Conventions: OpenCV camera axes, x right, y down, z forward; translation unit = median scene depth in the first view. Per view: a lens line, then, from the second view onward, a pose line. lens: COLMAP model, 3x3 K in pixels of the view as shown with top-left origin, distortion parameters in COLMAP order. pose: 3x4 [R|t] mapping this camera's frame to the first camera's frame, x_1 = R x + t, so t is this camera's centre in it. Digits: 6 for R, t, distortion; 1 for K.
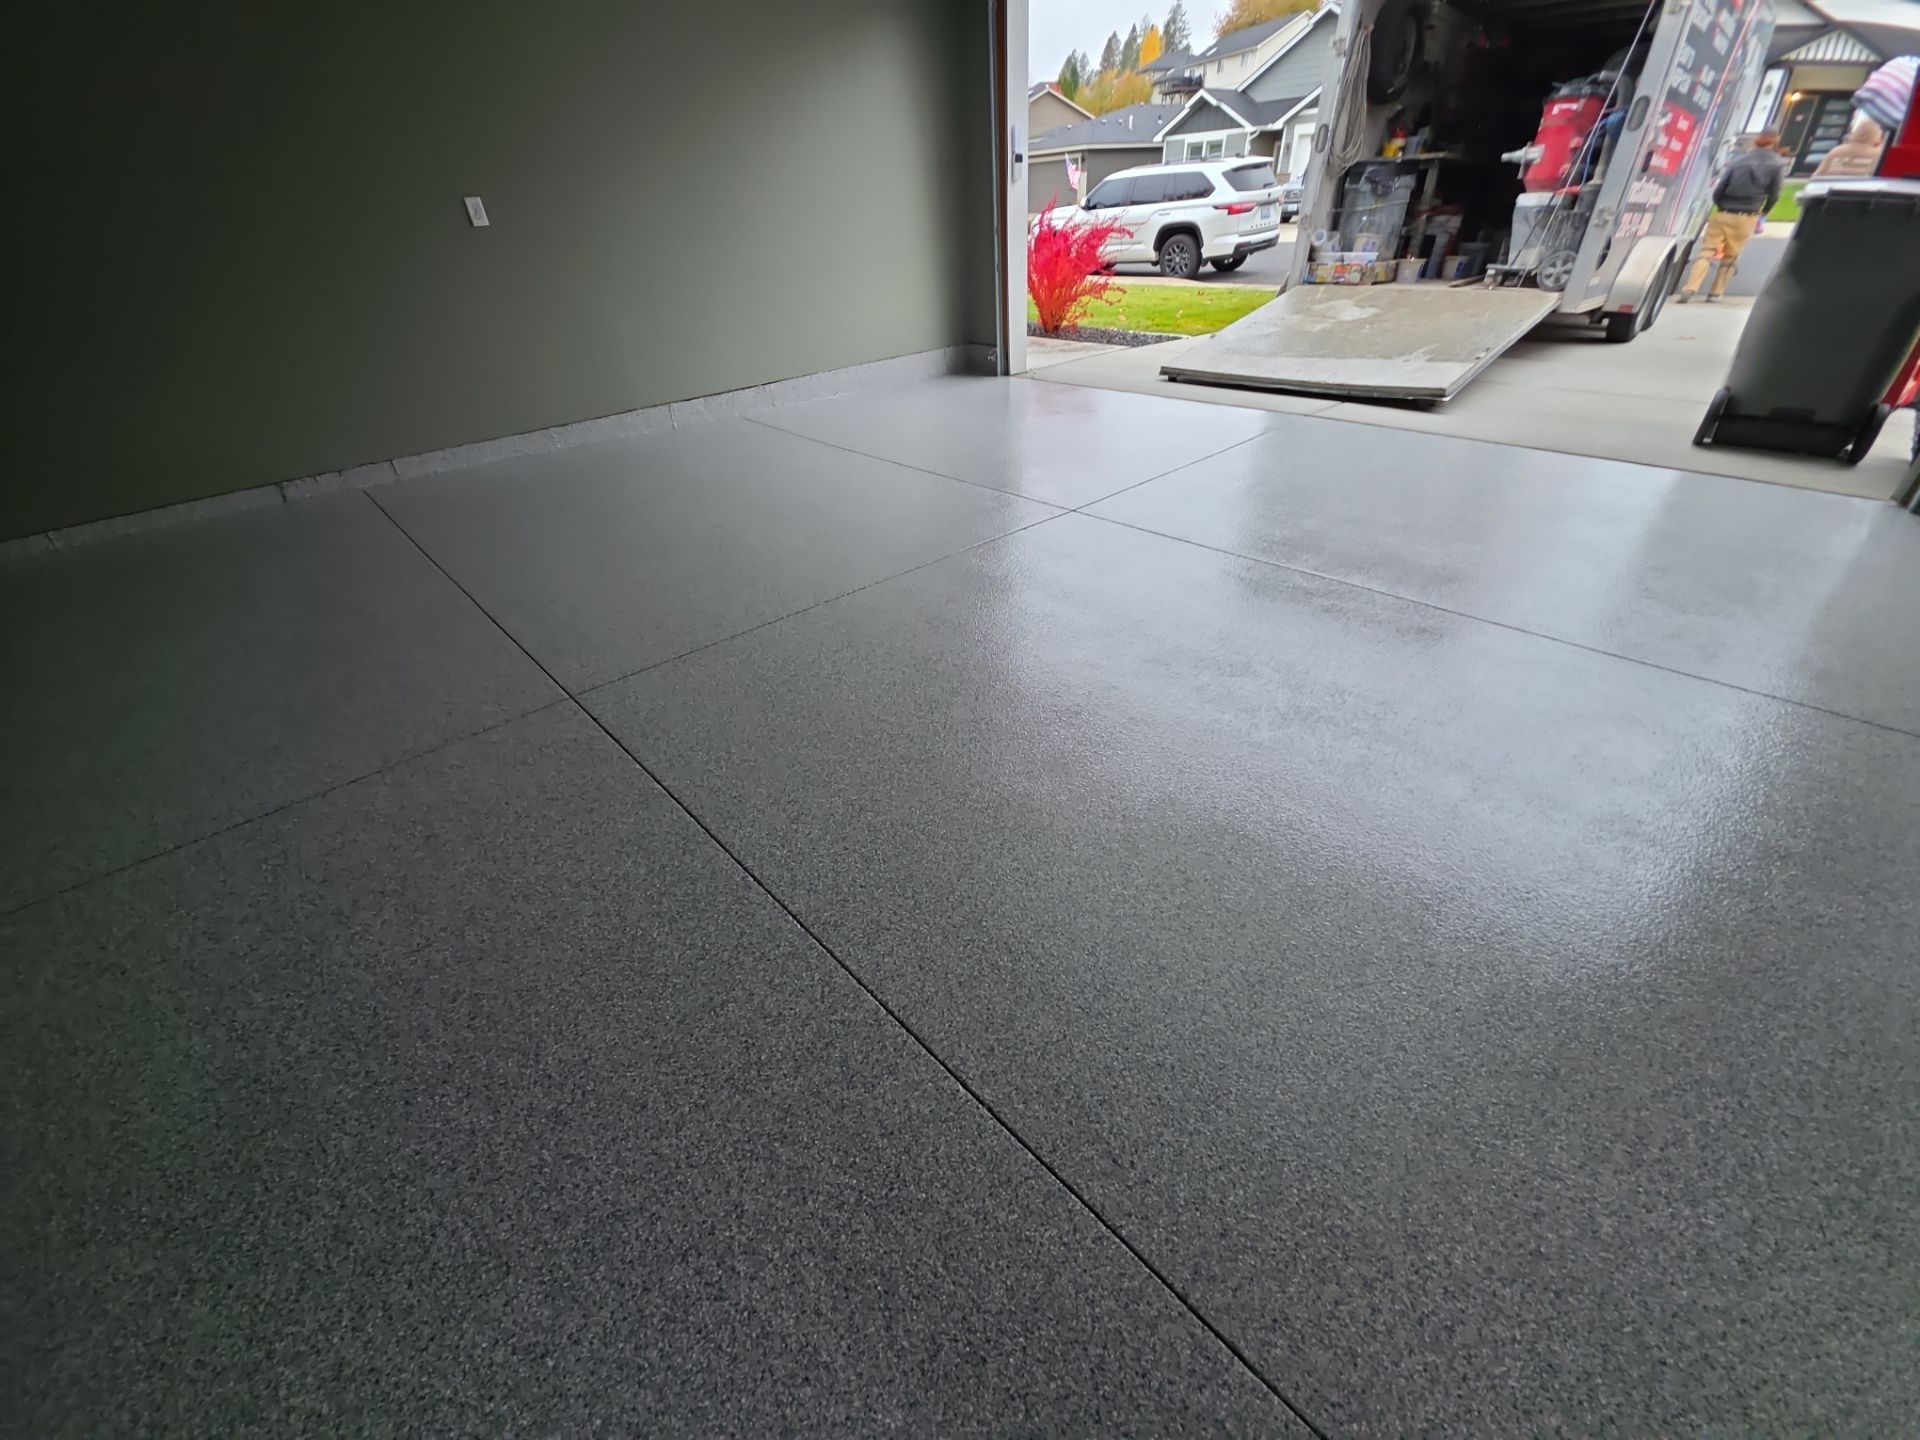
lens RADIAL K [[770.9, 0, 949.3], [0, 770.9, 715.3], [0, 0, 1]] dist [0.012283, -0.008224]
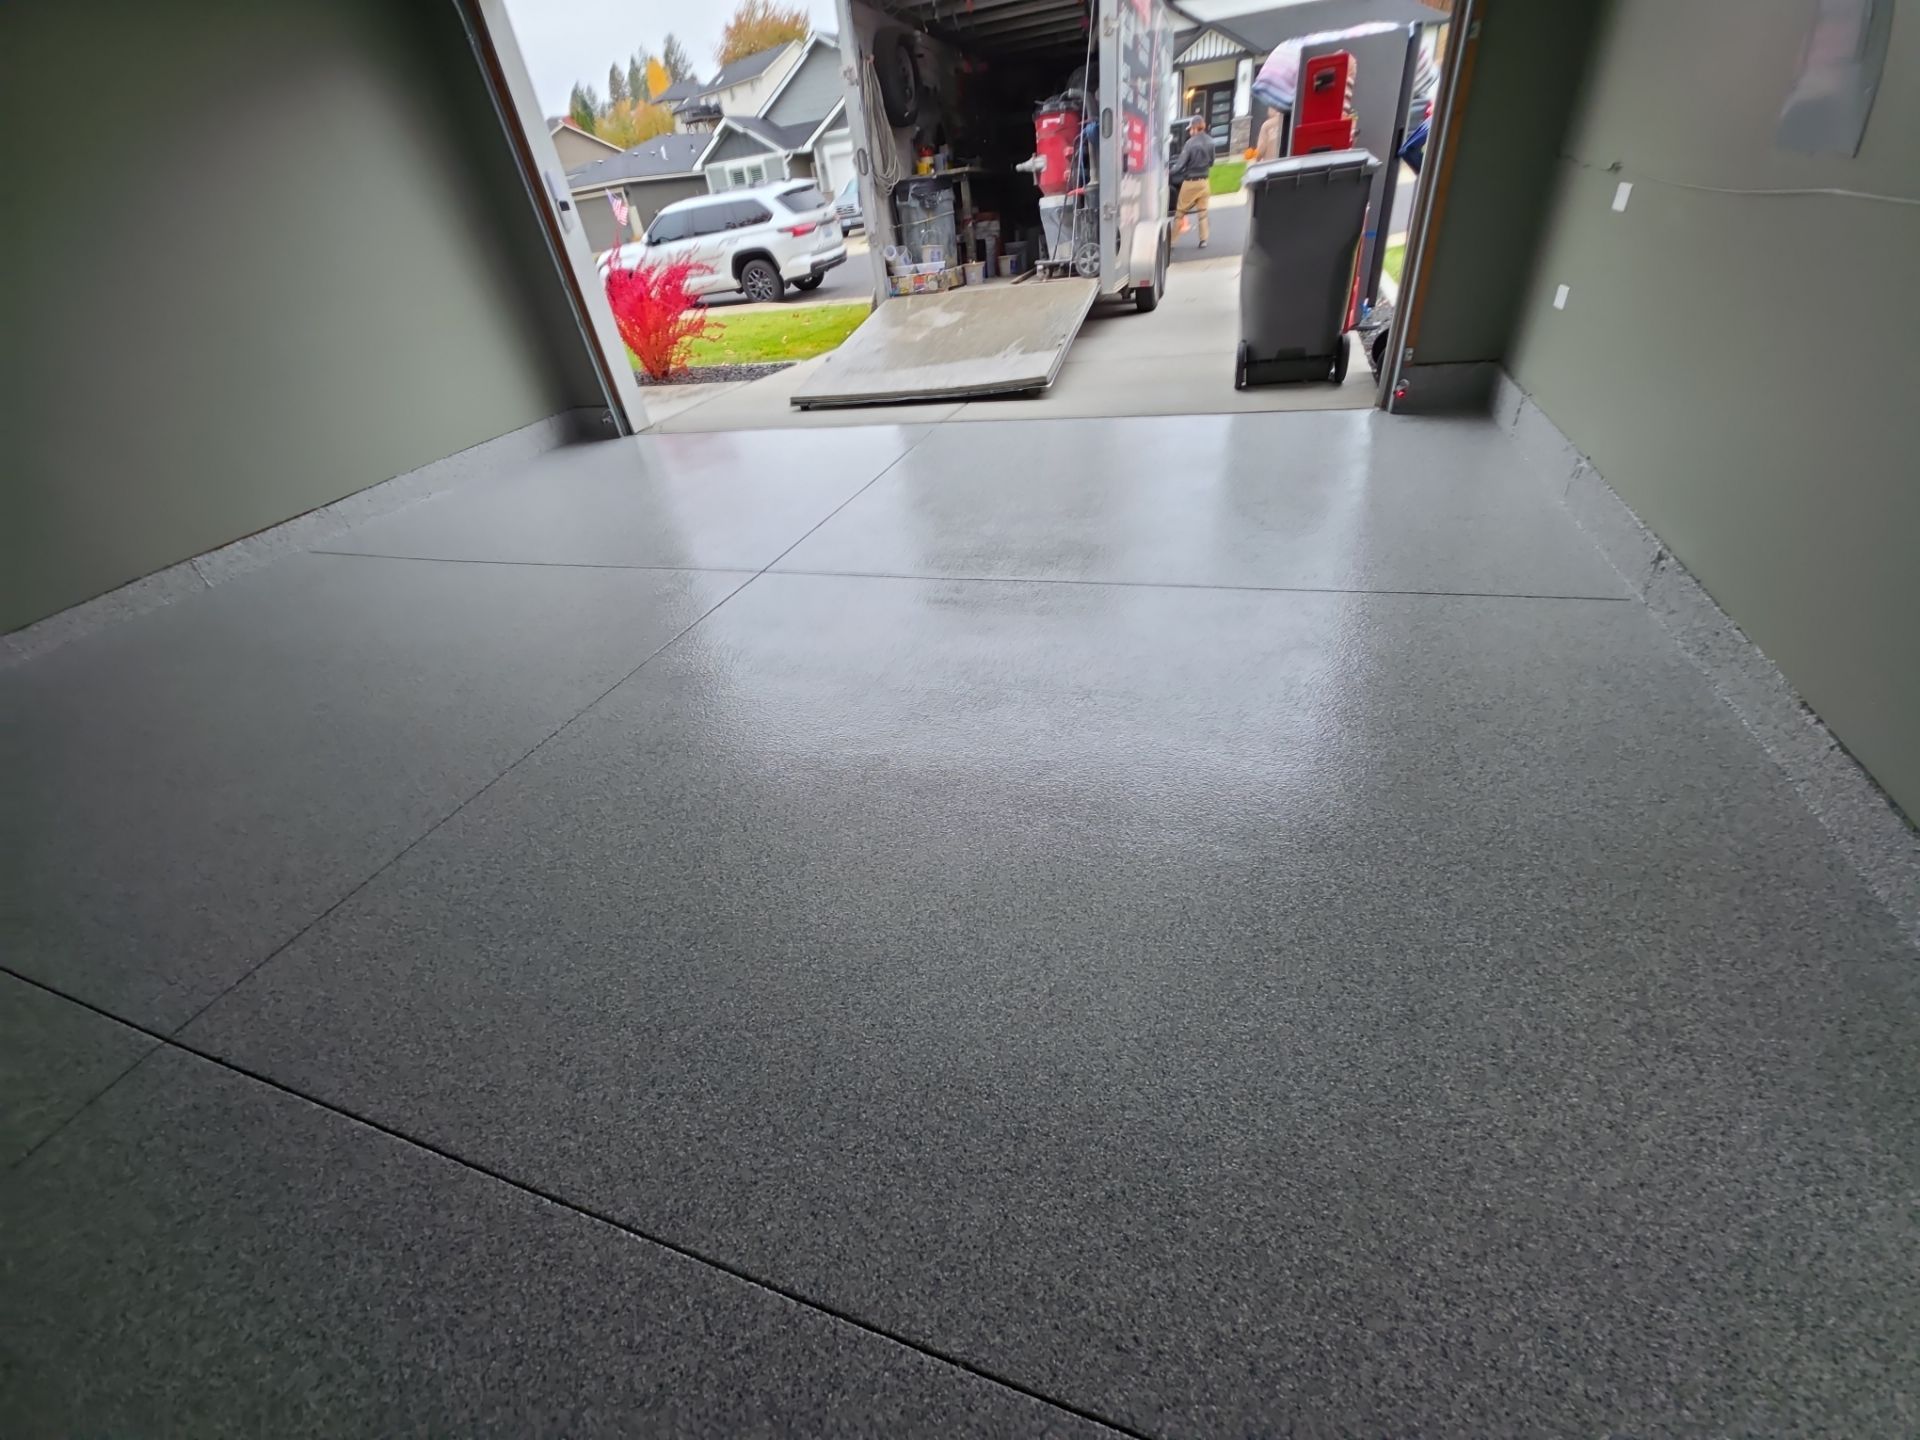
lens RADIAL K [[770.9, 0, 954.5], [0, 770.9, 707.1], [0, 0, 1]] dist [0.012283, -0.008224]
pose [[0.884368, -0.312145, 0.347072, -0.010782], [0.321782, 0.946301, 0.031145, -0.075975], [-0.338157, 0.084138, 0.937321, 0.069635]]
